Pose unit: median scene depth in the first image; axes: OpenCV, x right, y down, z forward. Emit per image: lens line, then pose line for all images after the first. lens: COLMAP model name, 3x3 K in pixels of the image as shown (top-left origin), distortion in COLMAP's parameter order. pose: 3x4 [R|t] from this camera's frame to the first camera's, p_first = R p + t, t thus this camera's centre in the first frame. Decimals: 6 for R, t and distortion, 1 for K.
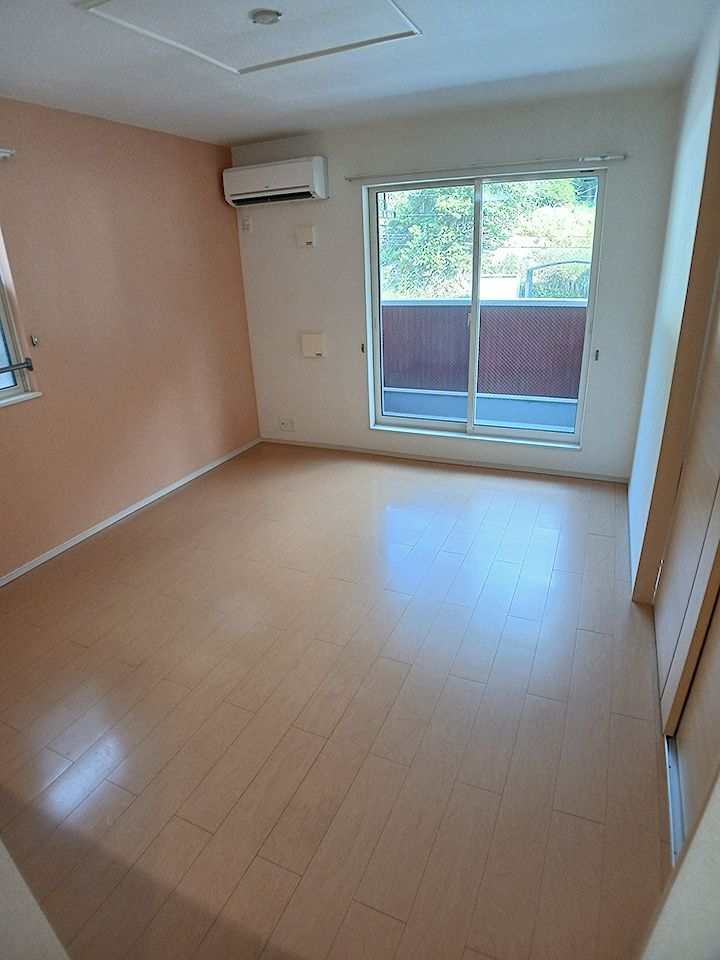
lens RADIAL K [[531.8, 0, 360.0], [0, 531.8, 480.0], [0, 0, 1]] dist [-0.069051, 0.000781]
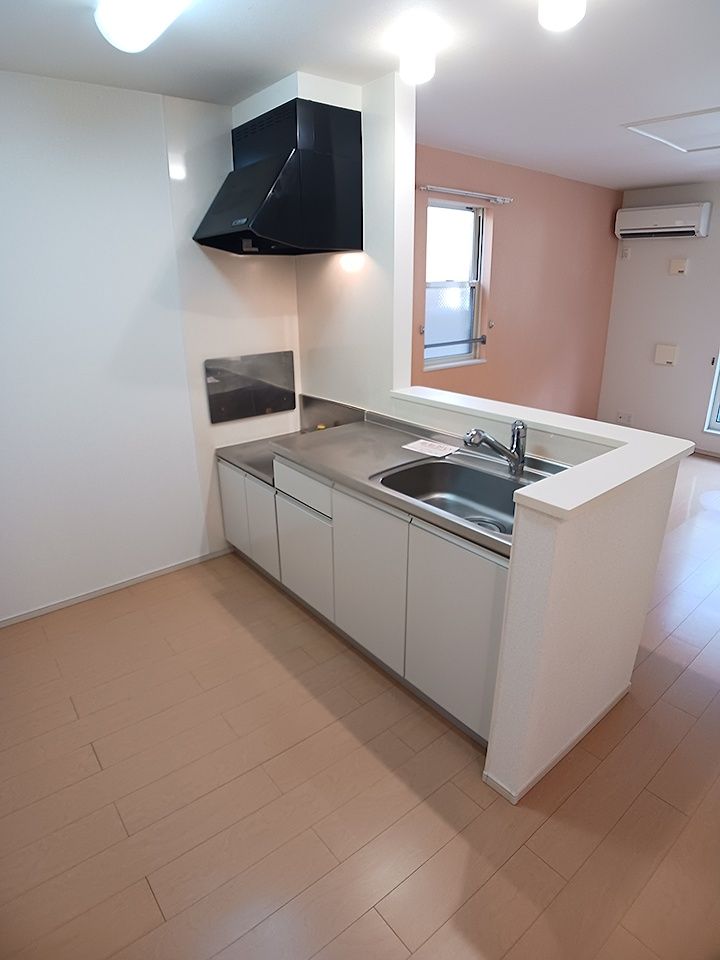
lens RADIAL K [[531.8, 0, 360.0], [0, 531.8, 480.0], [0, 0, 1]] dist [-0.069051, 0.000781]
pose [[0.891793, 0.182567, -0.413973, -0.198214], [-0.196567, 0.980450, 0.008940, 0.175162], [0.407512, 0.073401, 0.910245, -0.382759]]
